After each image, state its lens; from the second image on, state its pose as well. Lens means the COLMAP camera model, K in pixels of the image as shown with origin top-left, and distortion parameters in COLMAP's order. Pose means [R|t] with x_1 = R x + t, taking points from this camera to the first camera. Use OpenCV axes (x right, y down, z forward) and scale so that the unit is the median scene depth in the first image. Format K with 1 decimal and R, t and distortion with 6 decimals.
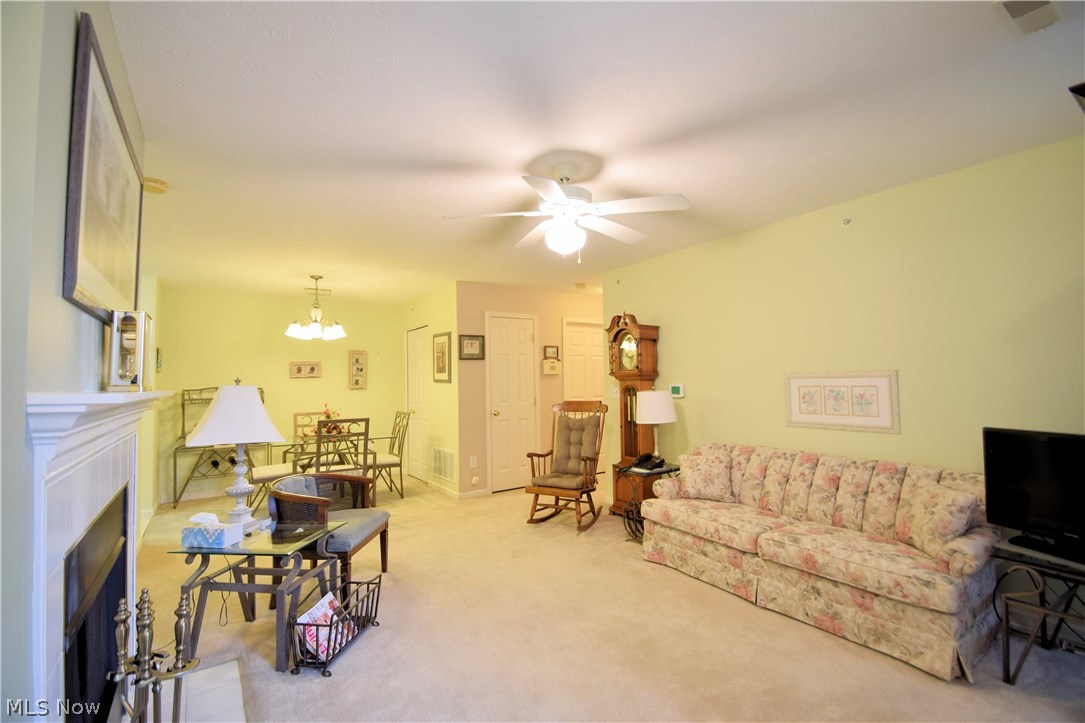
lens RADIAL K [[478.5, 0, 548.9], [0, 478.5, 372.2], [0, 0, 1]] dist [0.009761, -0.014534]
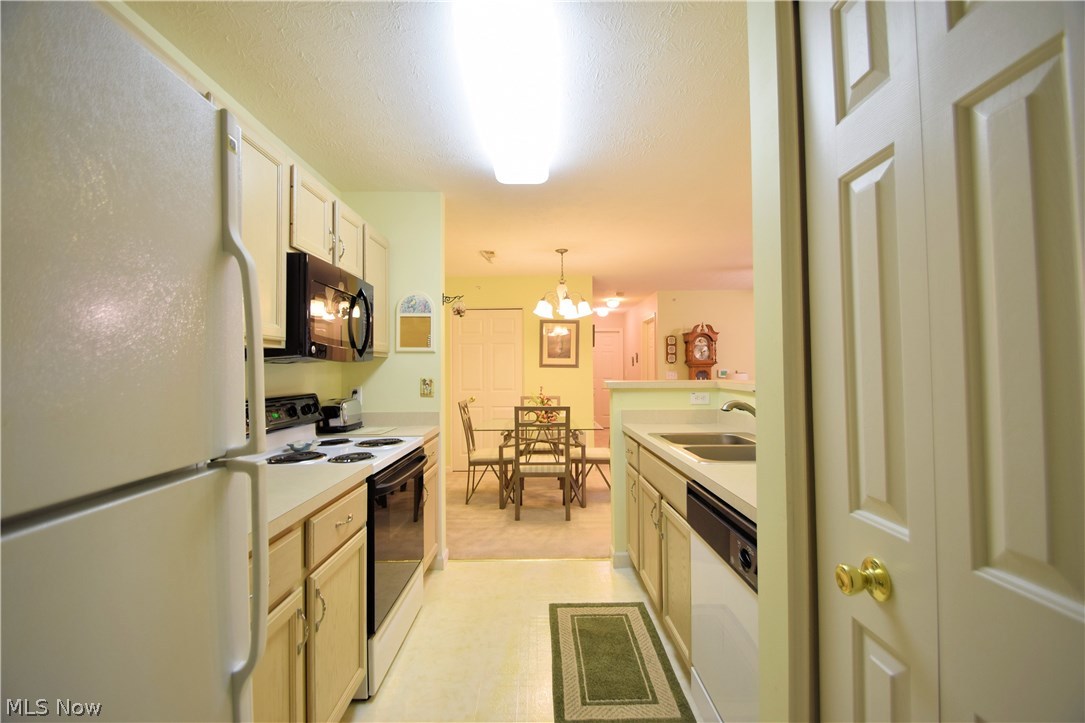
lens RADIAL K [[478.5, 0, 541.5], [0, 478.5, 357.1], [0, 0, 1]] dist [0.009761, -0.014534]
pose [[0.558439, 0.033918, 0.828852, -1.844460], [-0.015354, 0.999415, -0.030552, 0.053865], [-0.829403, 0.004335, 0.558633, 0.737157]]
